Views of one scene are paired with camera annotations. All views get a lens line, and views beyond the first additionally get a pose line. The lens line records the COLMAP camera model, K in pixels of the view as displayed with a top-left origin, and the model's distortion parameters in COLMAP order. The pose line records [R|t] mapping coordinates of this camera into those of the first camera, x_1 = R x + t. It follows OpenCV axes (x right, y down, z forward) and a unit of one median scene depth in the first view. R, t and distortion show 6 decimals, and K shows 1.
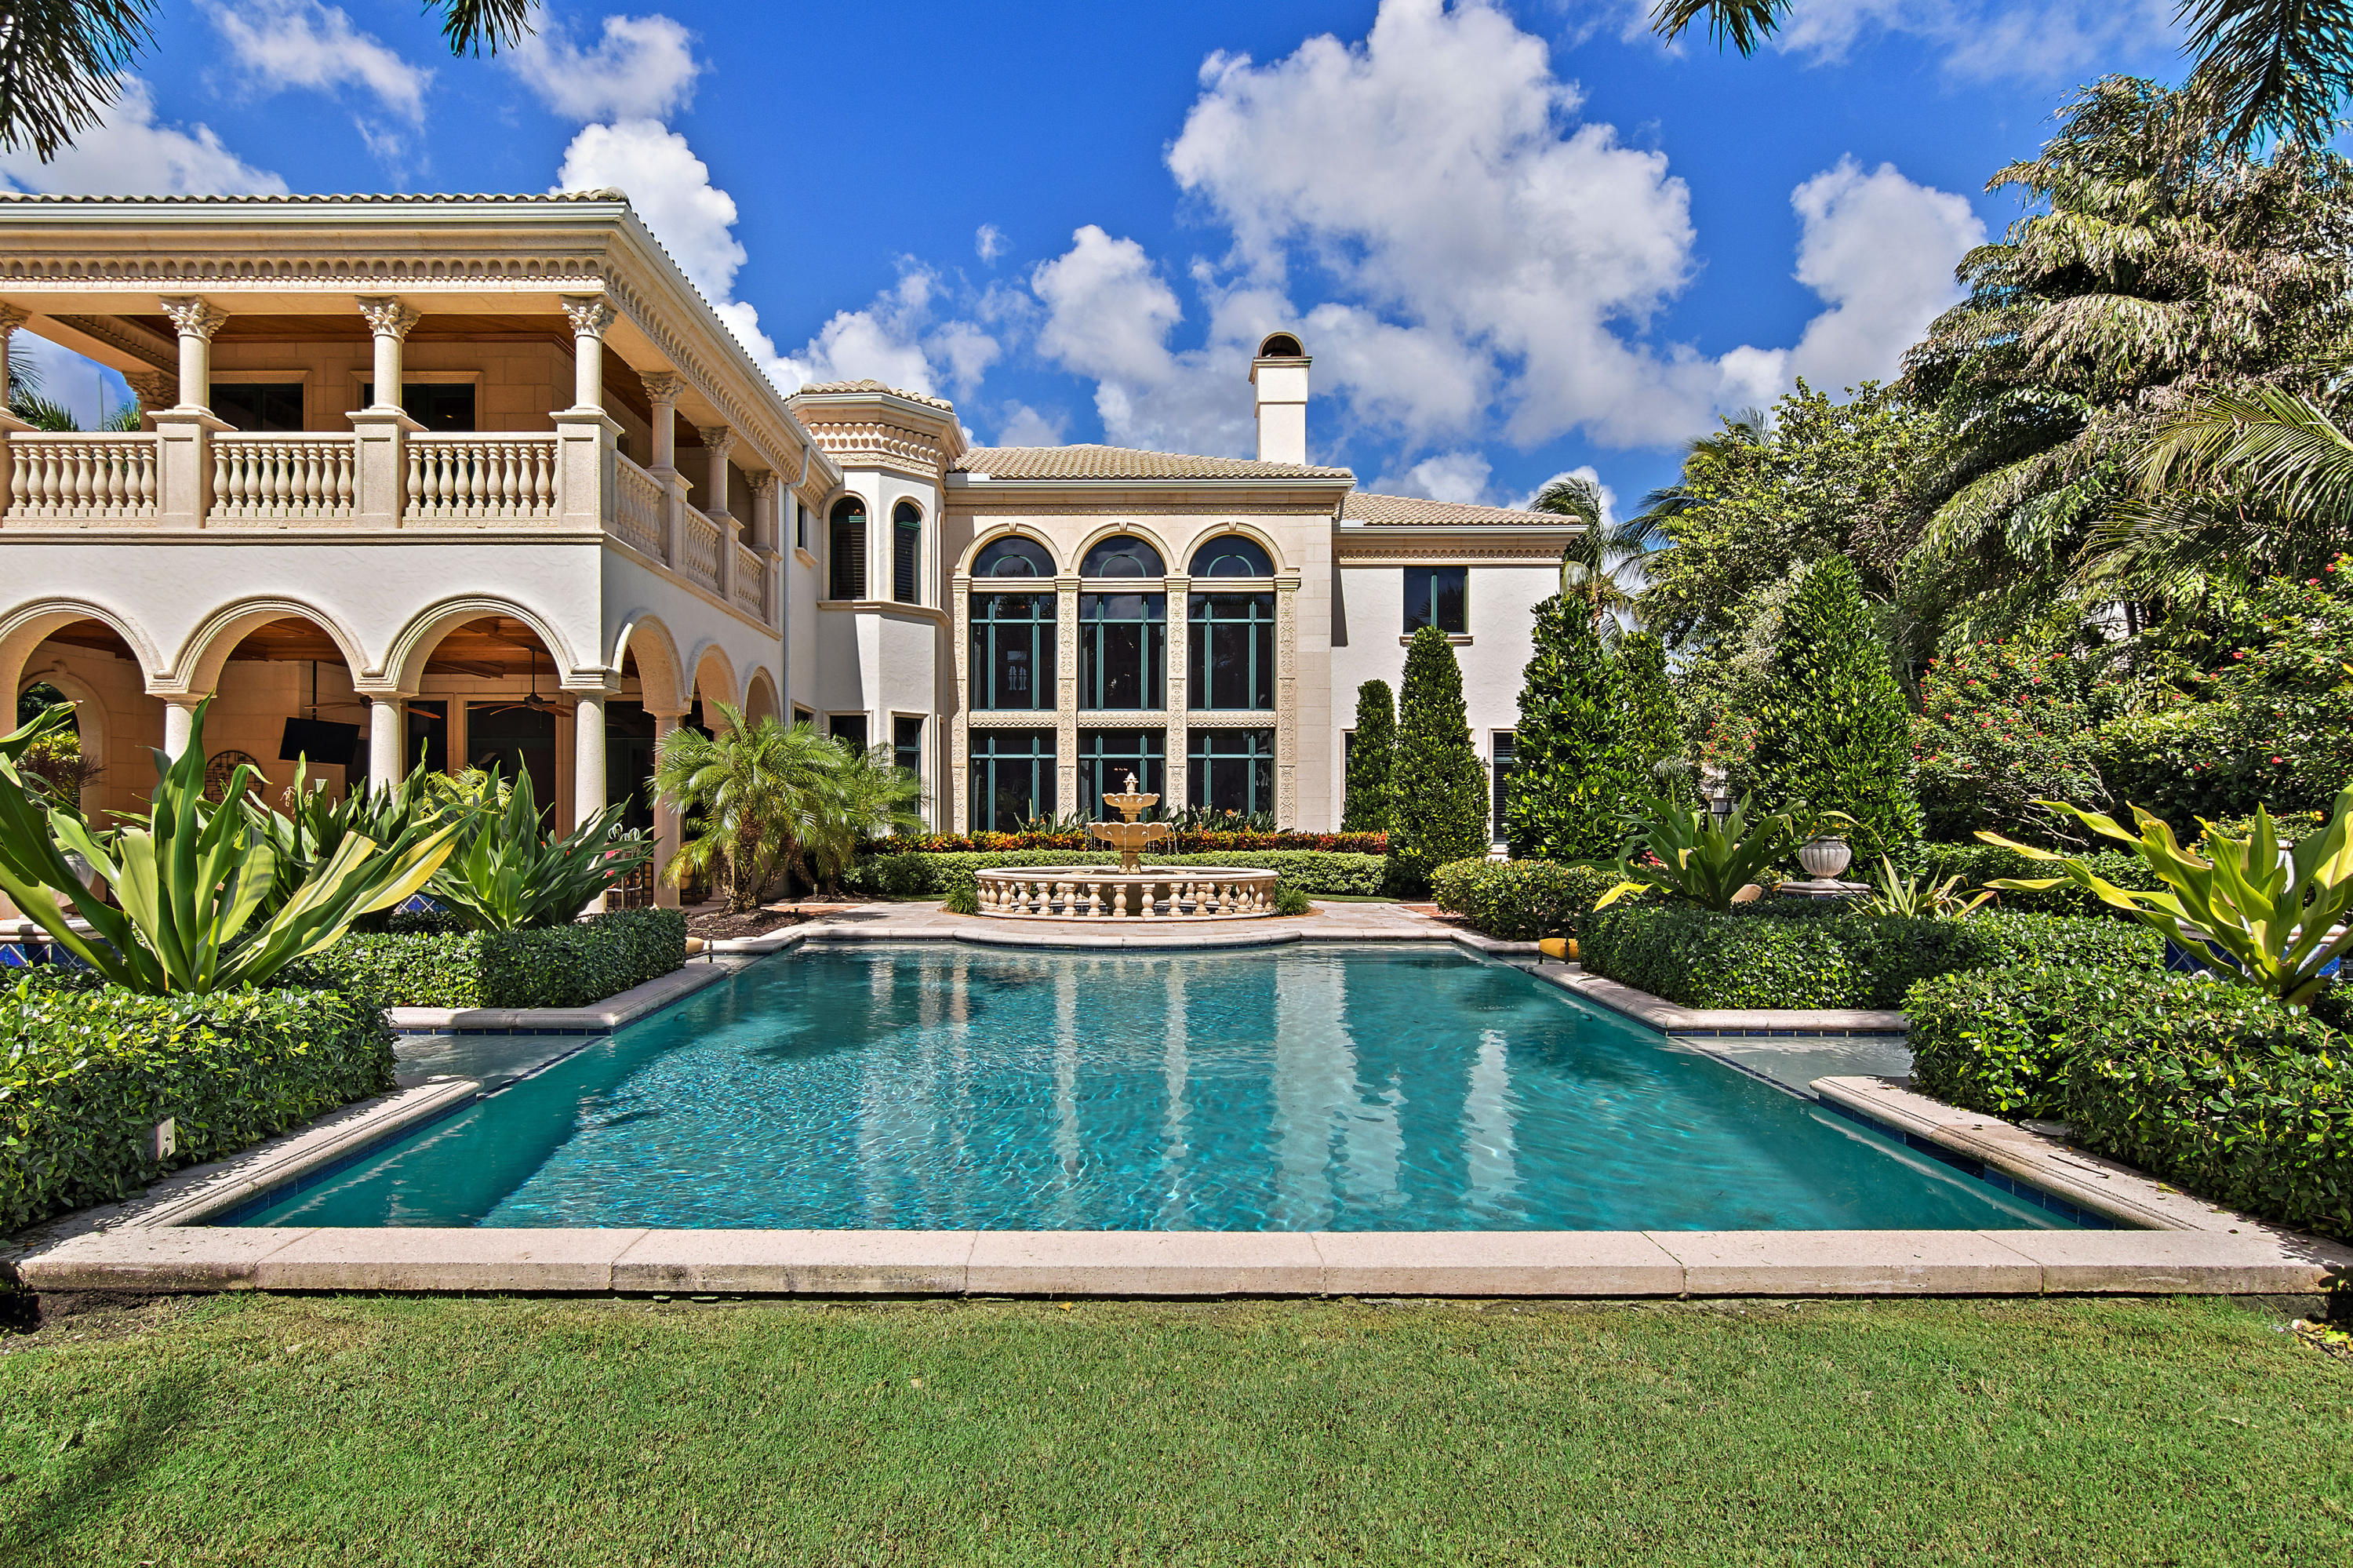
lens RADIAL K [[1236.4, 0, 1181.4], [0, 1236.4, 792.5], [0, 0, 1]] dist [-0.004778, 0.003424]
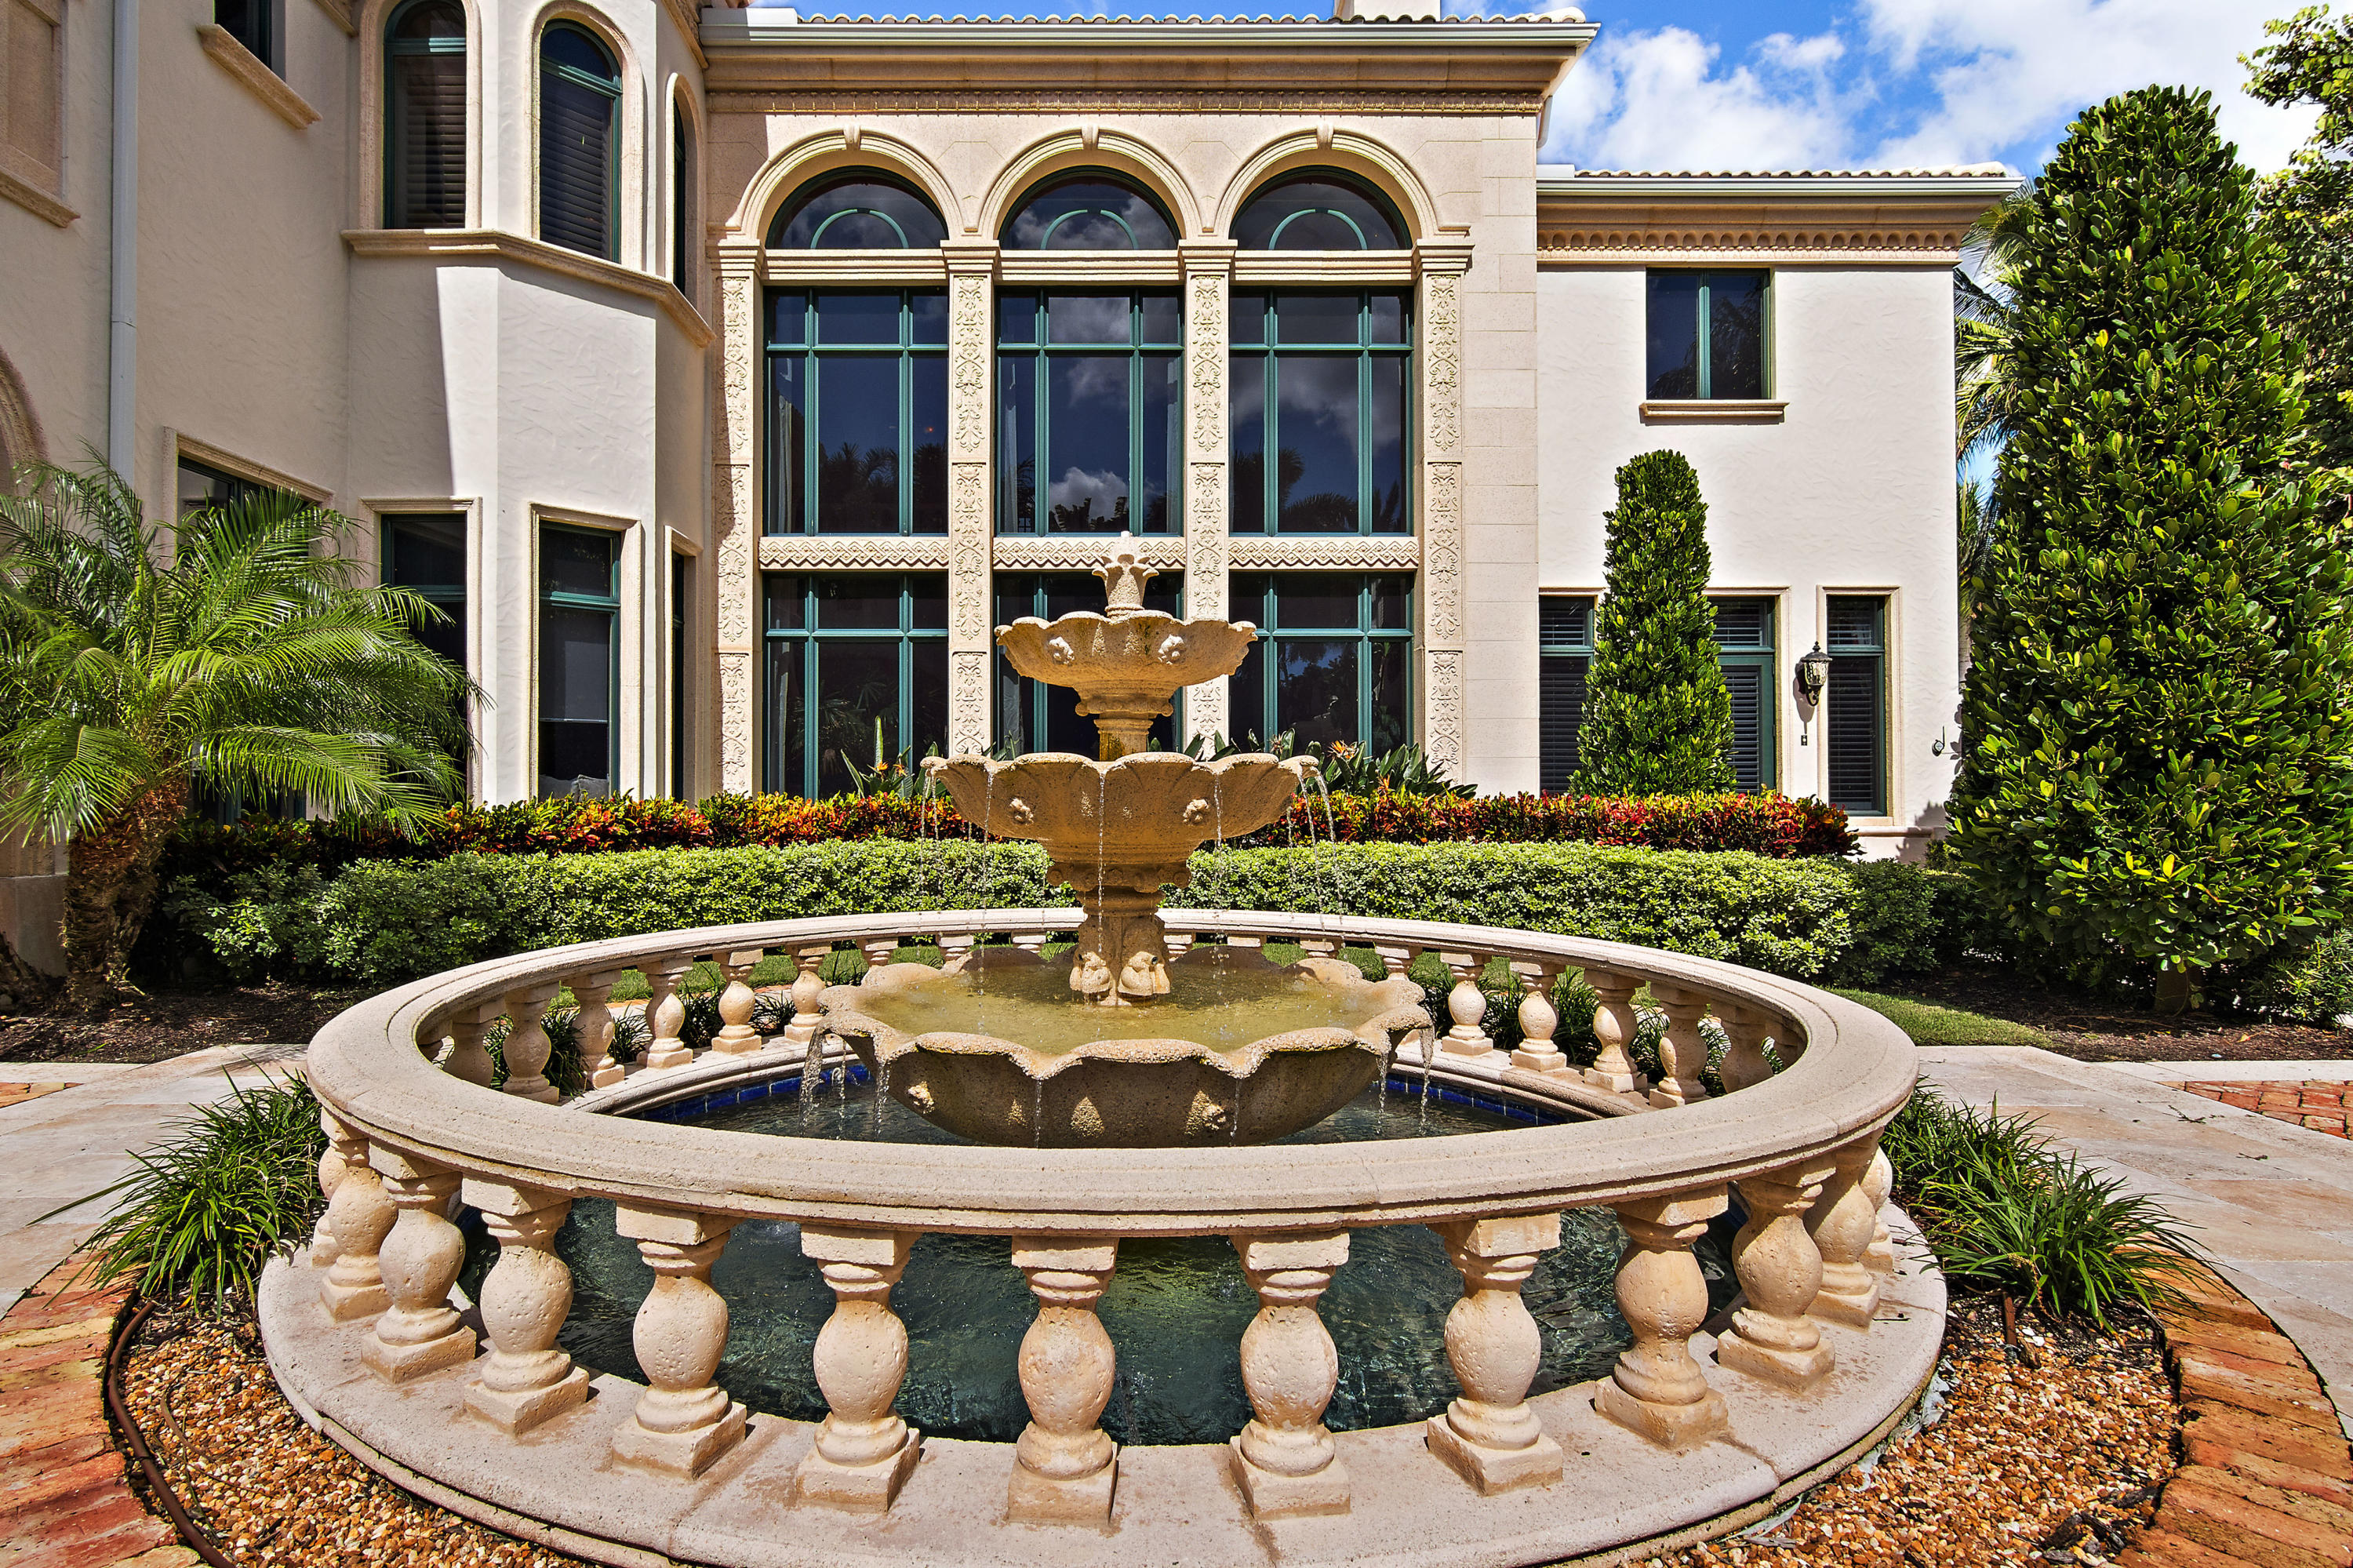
lens RADIAL K [[1236.4, 0, 1170.7], [0, 1236.4, 773.6], [0, 0, 1]] dist [-0.004778, 0.003424]
pose [[0.999861, -0.001314, 0.016636, -0.025006], [0.001024, 0.999848, 0.017386, 0.016126], [-0.016656, -0.017367, 0.999710, 0.531536]]
